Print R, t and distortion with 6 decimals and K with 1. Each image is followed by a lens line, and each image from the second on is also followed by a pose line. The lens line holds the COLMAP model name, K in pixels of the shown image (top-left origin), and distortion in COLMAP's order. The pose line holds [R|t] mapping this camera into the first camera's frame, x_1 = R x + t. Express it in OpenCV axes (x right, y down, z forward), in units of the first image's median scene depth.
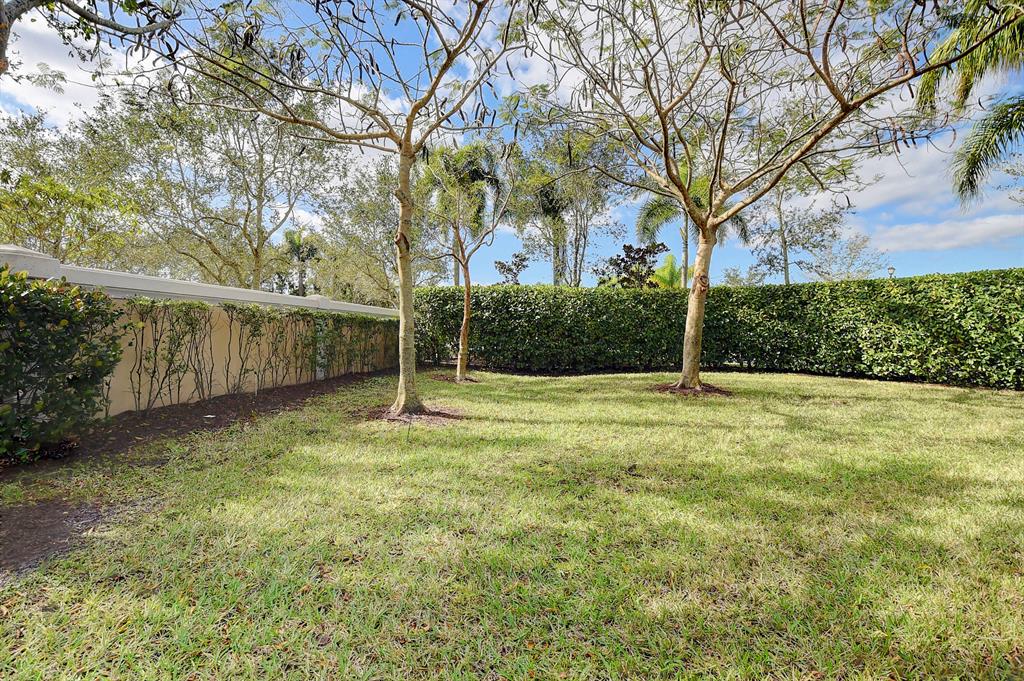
lens RADIAL K [[453.3, 0, 509.7], [0, 453.3, 329.7], [0, 0, 1]] dist [0.014164, -0.026101]
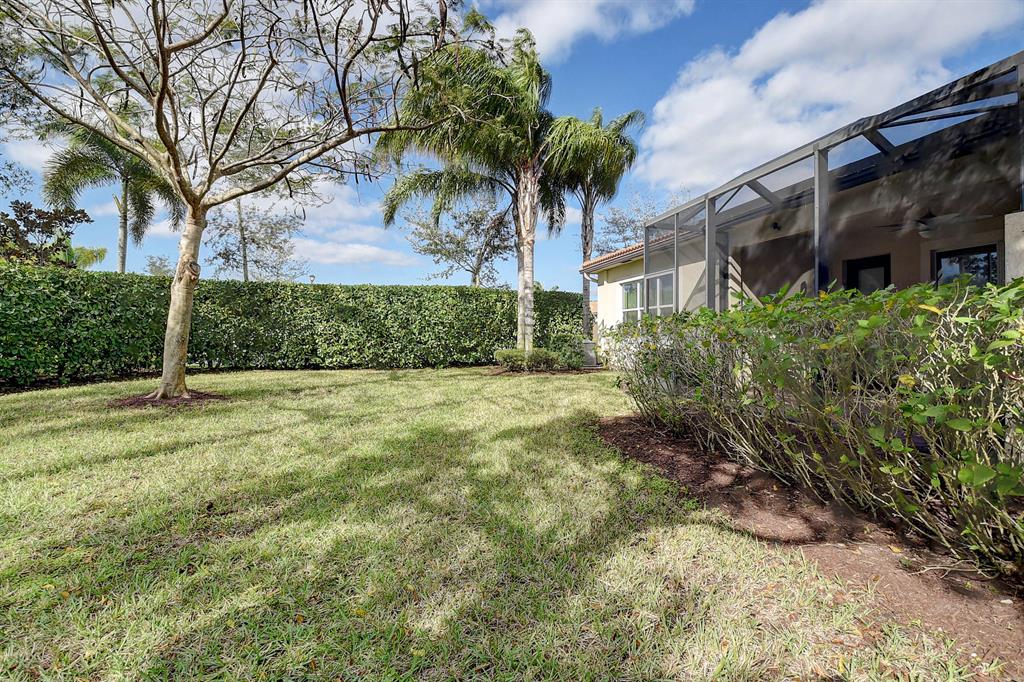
lens RADIAL K [[453.3, 0, 509.7], [0, 453.3, 330.2], [0, 0, 1]] dist [0.014164, -0.026101]
pose [[0.406746, -0.001425, 0.913540, -0.079616], [-0.003837, 0.999987, 0.003268, 0.002081], [-0.913533, -0.004835, 0.406736, 0.087230]]
